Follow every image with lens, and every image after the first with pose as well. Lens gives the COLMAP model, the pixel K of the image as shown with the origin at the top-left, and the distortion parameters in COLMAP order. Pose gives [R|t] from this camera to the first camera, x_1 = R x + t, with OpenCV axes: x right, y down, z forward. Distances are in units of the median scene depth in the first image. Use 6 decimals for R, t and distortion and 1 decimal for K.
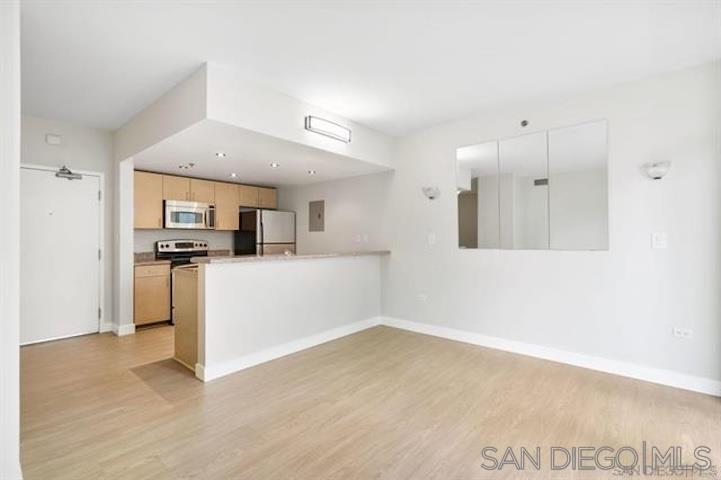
lens RADIAL K [[333.3, 0, 363.3], [0, 333.3, 237.3], [0, 0, 1]] dist [-0.008702, 0.001235]
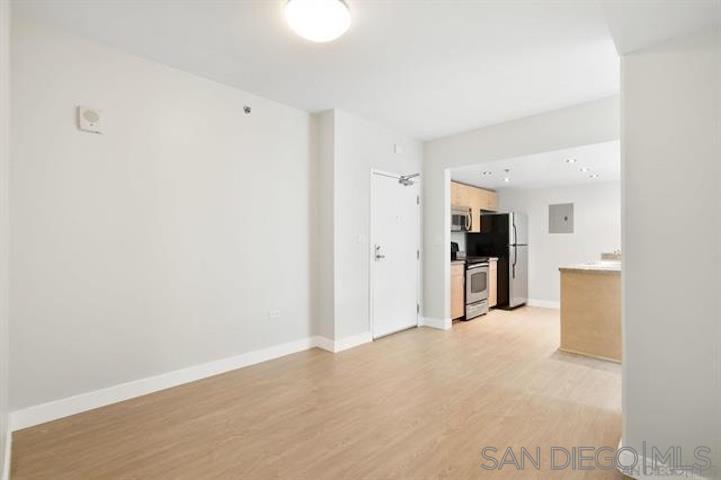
lens RADIAL K [[333.3, 0, 360.8], [0, 333.3, 243.2], [0, 0, 1]] dist [-0.008702, 0.001235]
pose [[0.996802, -0.001232, -0.079905, -0.770465], [0.001598, 0.999989, 0.004517, 0.008418], [0.079898, -0.004630, 0.996792, -0.086984]]
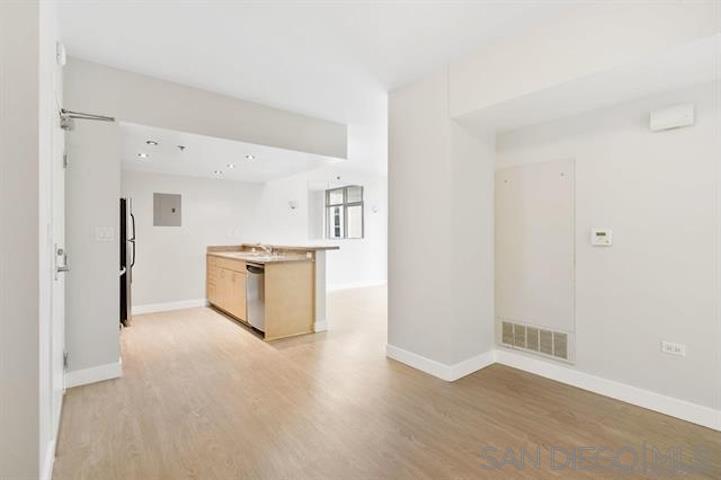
lens RADIAL K [[333.3, 0, 367.8], [0, 333.3, 237.7], [0, 0, 1]] dist [-0.008702, 0.001235]
pose [[0.174553, -0.010804, 0.984589, -1.098674], [-0.000595, 0.999938, 0.011078, 0.004766], [-0.984648, -0.002520, 0.174536, 0.321613]]
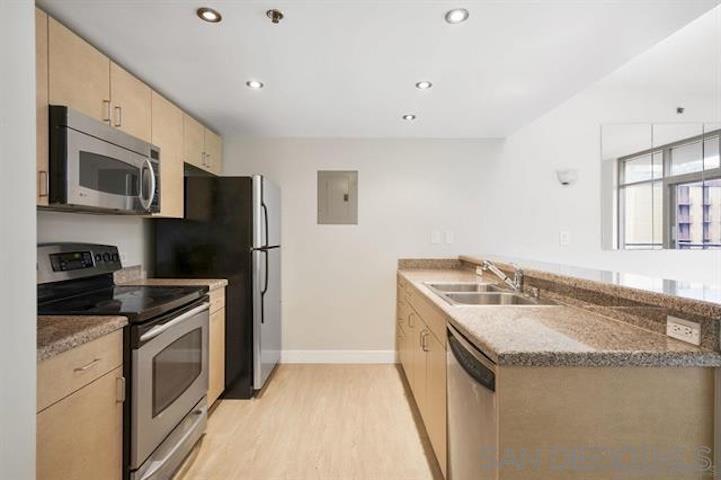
lens RADIAL K [[366.6, 0, 358.1], [0, 366.6, 236.0], [0, 0, 1]] dist [0.000799, 0.000634]
pose [[0.758469, -0.002793, 0.651703, -0.592400], [-0.003648, 0.999957, 0.008532, -0.003966], [-0.651698, -0.008849, 0.758427, 0.575295]]
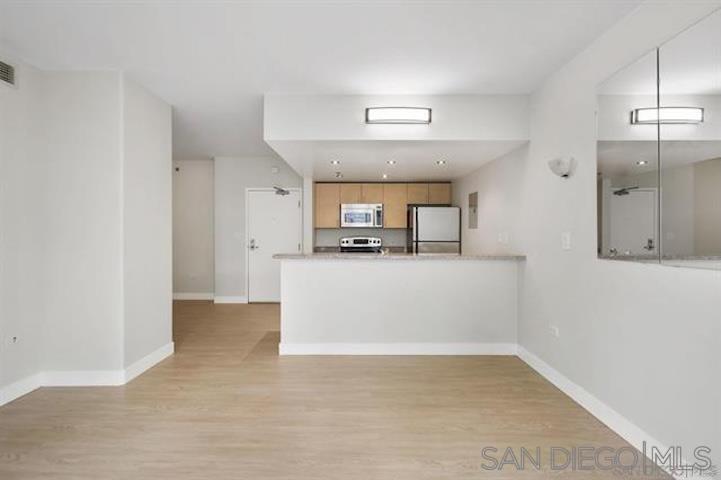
lens RADIAL K [[333.3, 0, 355.6], [0, 333.3, 234.6], [0, 0, 1]] dist [-0.008702, 0.001235]
pose [[0.641334, 0.006200, -0.767237, 0.369687], [-0.001812, 0.999977, 0.006566, -0.008579], [0.767260, -0.002821, 0.641330, 0.247125]]
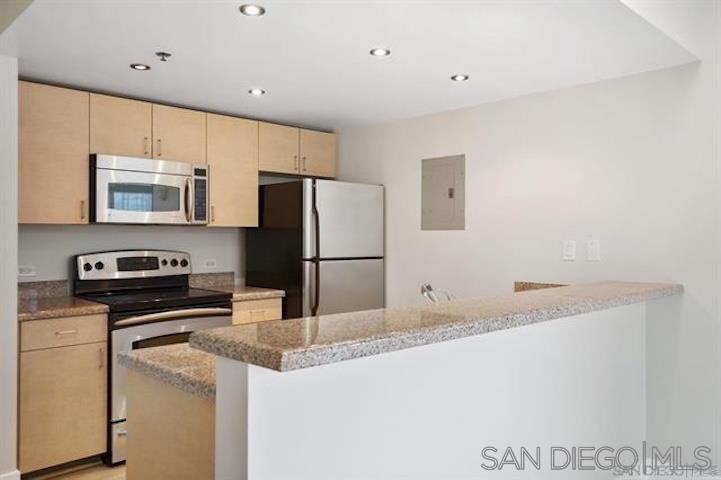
lens RADIAL K [[570.9, 0, 361.0], [0, 570.9, 239.1], [0, 0, 1]] dist [0.018029, 0.003784]
pose [[0.995548, 0.001689, -0.094236, -0.198794], [-0.001048, 0.999976, 0.006847, -0.012755], [0.094246, -0.006718, 0.995526, 0.321042]]
